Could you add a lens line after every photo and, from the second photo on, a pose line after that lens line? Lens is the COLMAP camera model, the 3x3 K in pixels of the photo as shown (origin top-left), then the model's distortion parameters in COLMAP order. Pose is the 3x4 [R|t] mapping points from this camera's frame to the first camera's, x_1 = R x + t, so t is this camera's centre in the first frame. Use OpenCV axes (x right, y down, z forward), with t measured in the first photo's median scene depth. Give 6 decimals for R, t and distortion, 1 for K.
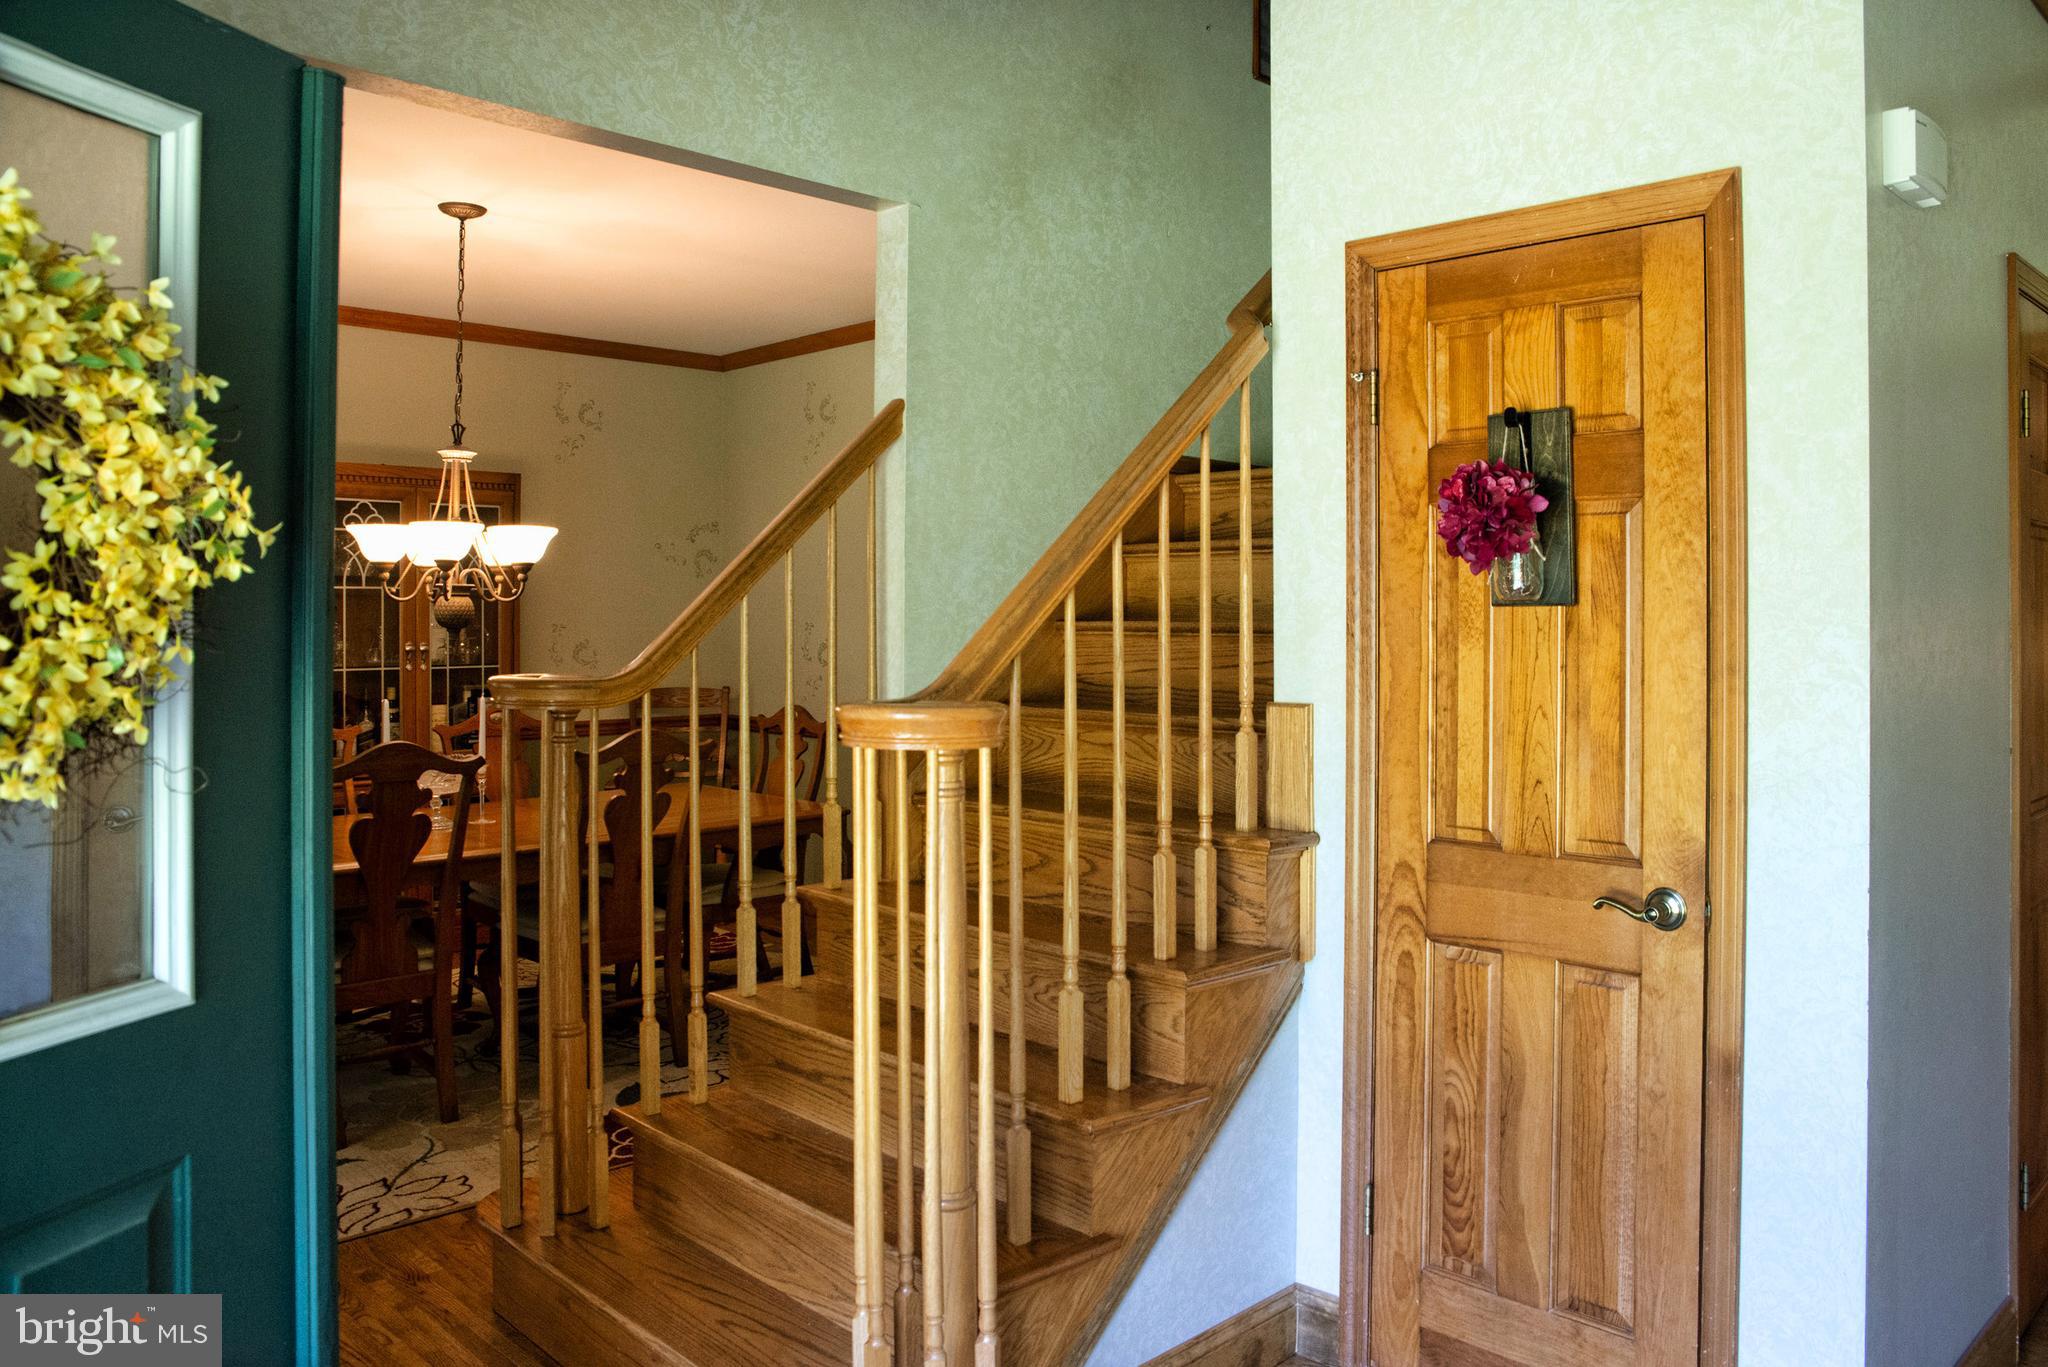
lens RADIAL K [[1468.2, 0, 1018.2], [0, 1468.2, 626.8], [0, 0, 1]] dist [-0.006489, 0.000504]
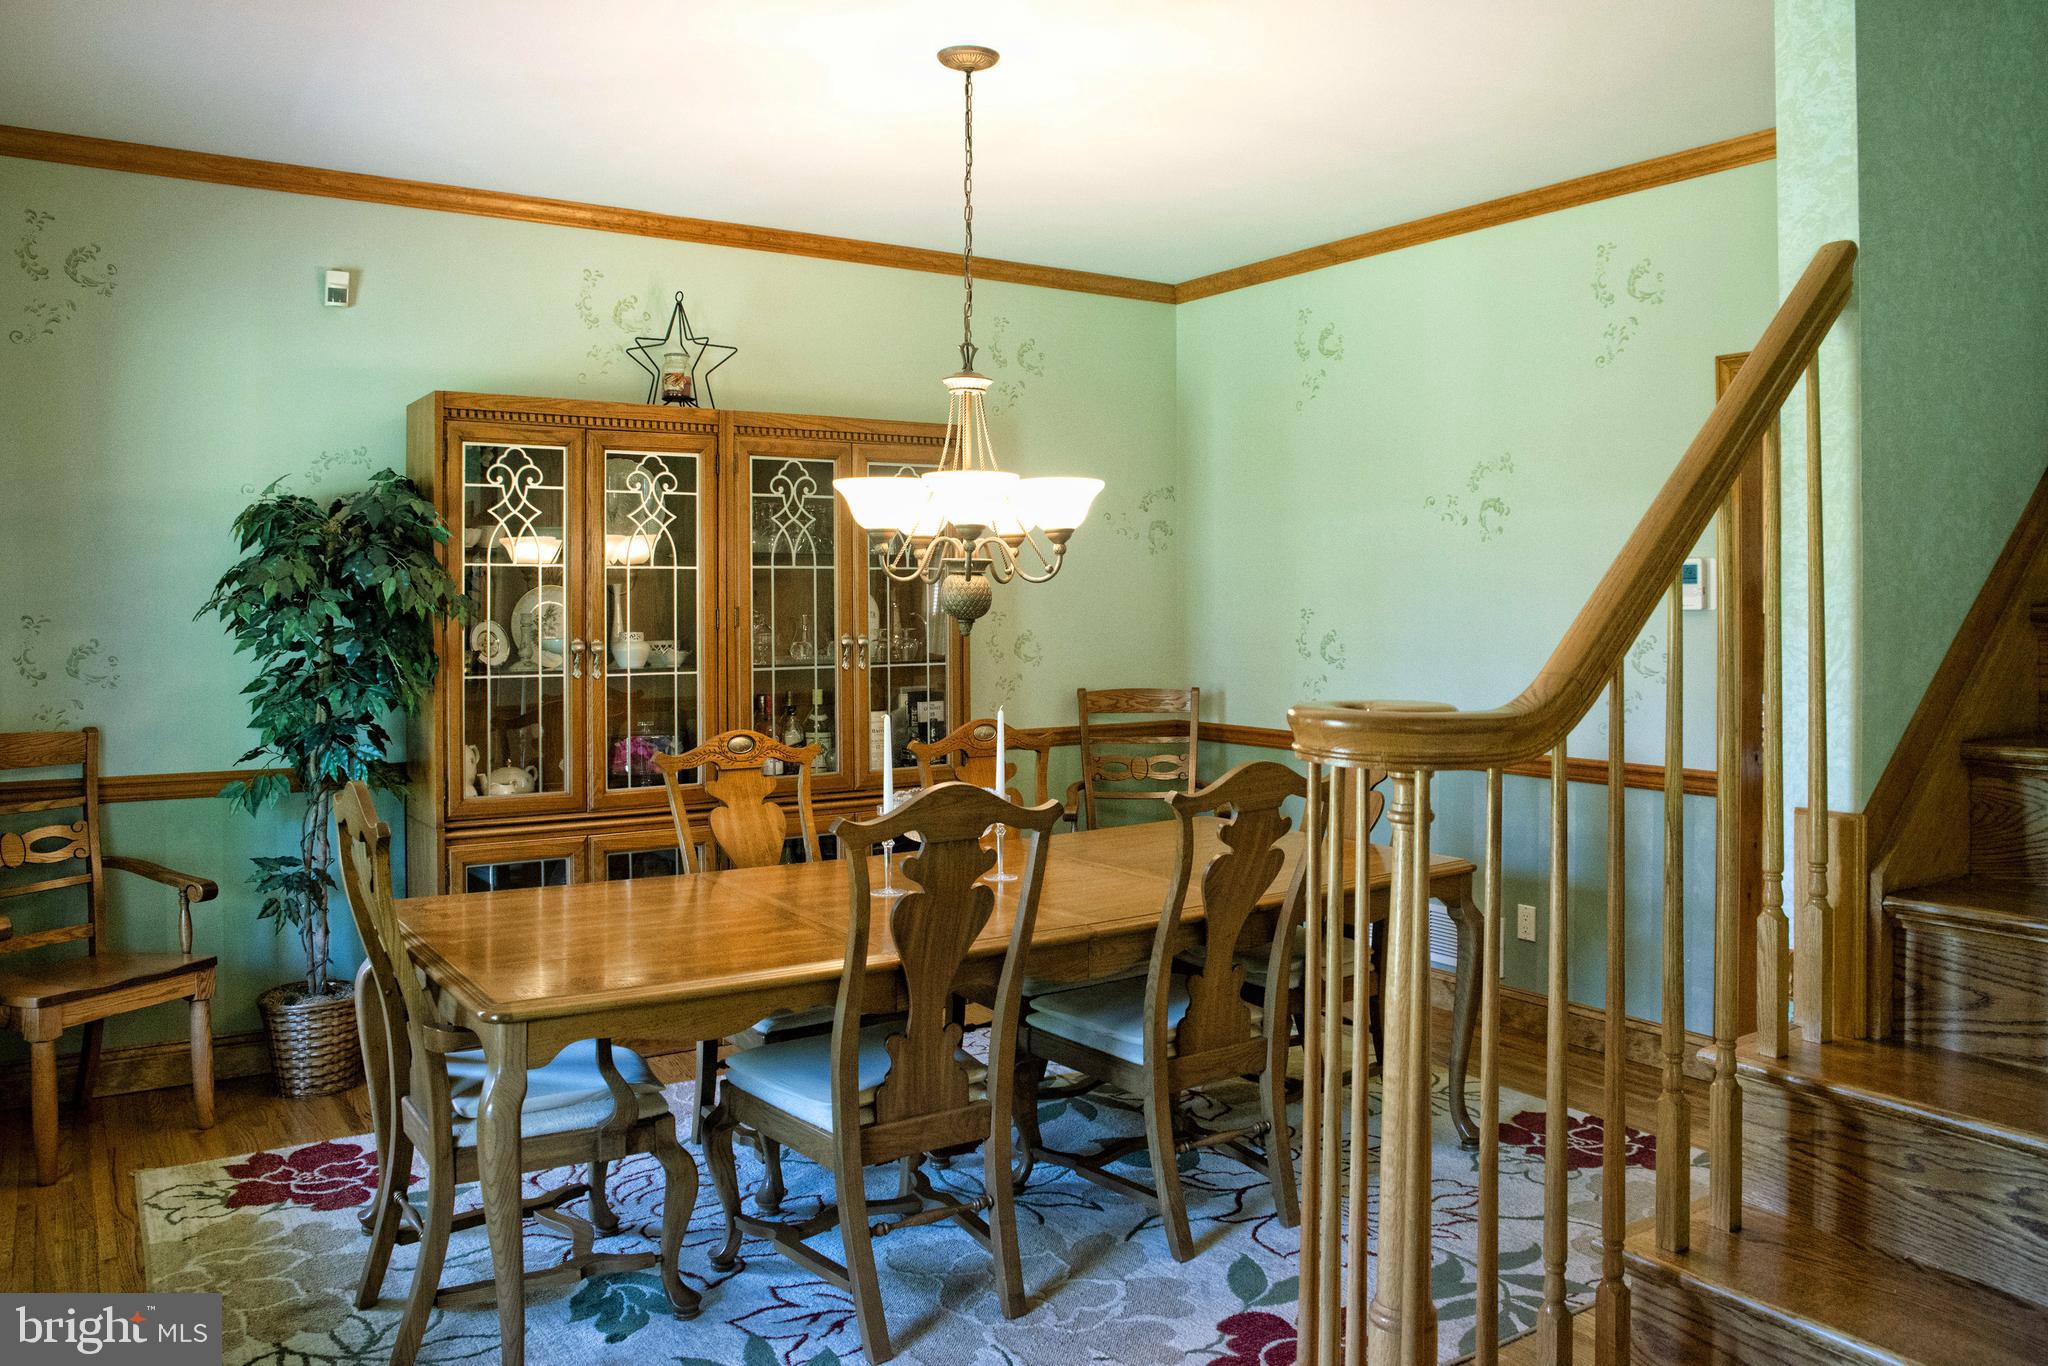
lens RADIAL K [[1411.1, 0, 1028.6], [0, 1411.1, 616.9], [0, 0, 1]] dist [-0.000304, 0.002264]
pose [[0.991975, -0.000943, -0.126429, -0.263060], [0.001334, 0.999995, 0.003009, -0.001556], [0.126425, -0.003153, 0.991971, 0.293952]]
